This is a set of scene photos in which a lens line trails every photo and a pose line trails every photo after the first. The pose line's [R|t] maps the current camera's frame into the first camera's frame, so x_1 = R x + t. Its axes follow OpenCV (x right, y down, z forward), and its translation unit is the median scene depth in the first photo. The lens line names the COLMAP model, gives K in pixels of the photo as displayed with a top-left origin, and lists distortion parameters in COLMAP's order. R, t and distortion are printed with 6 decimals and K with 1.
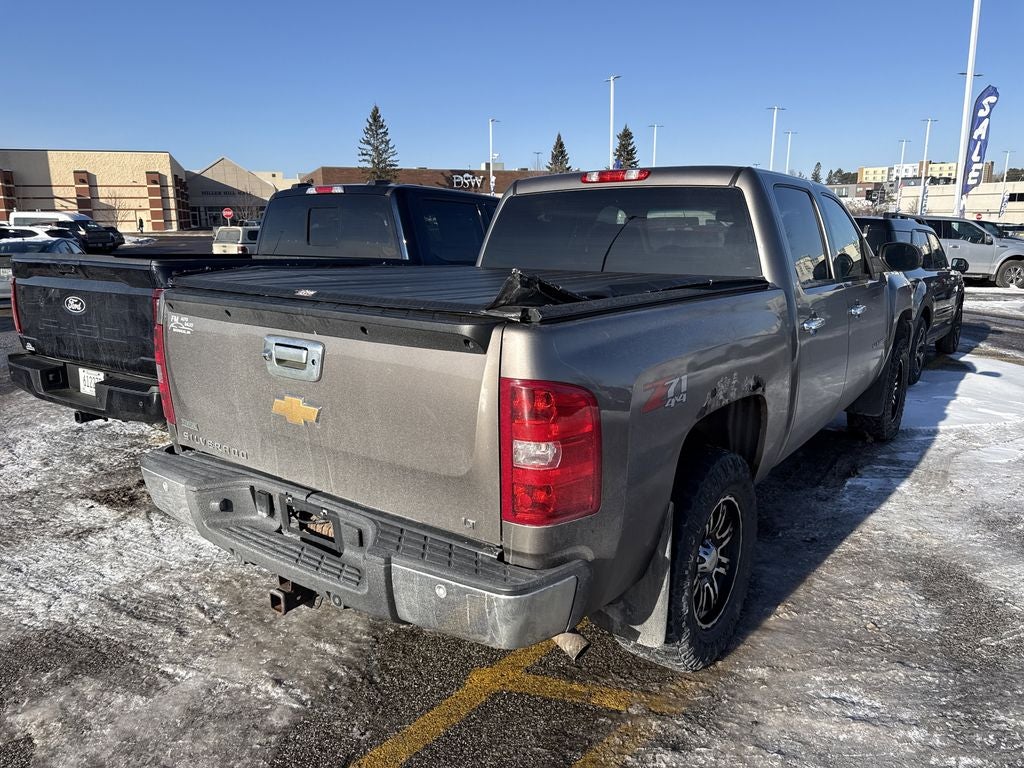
lens RADIAL K [[722.2, 0, 512.0], [0, 722.2, 384.0], [0, 0, 1]] dist [0.066178, -0.091571]
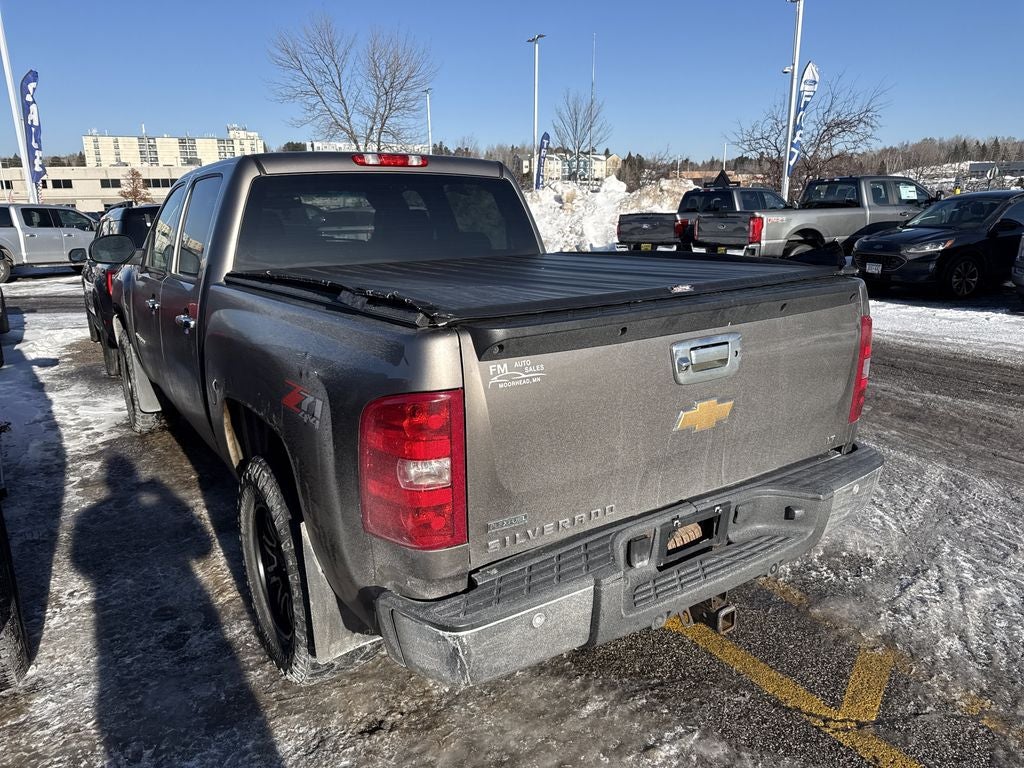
lens RADIAL K [[722.2, 0, 512.0], [0, 722.2, 384.0], [0, 0, 1]] dist [0.066178, -0.091571]
pose [[0.329175, -0.231749, 0.915389, -1.083315], [0.215858, 0.962214, 0.165981, -0.184964], [-0.919266, 0.142957, 0.366761, 0.789594]]
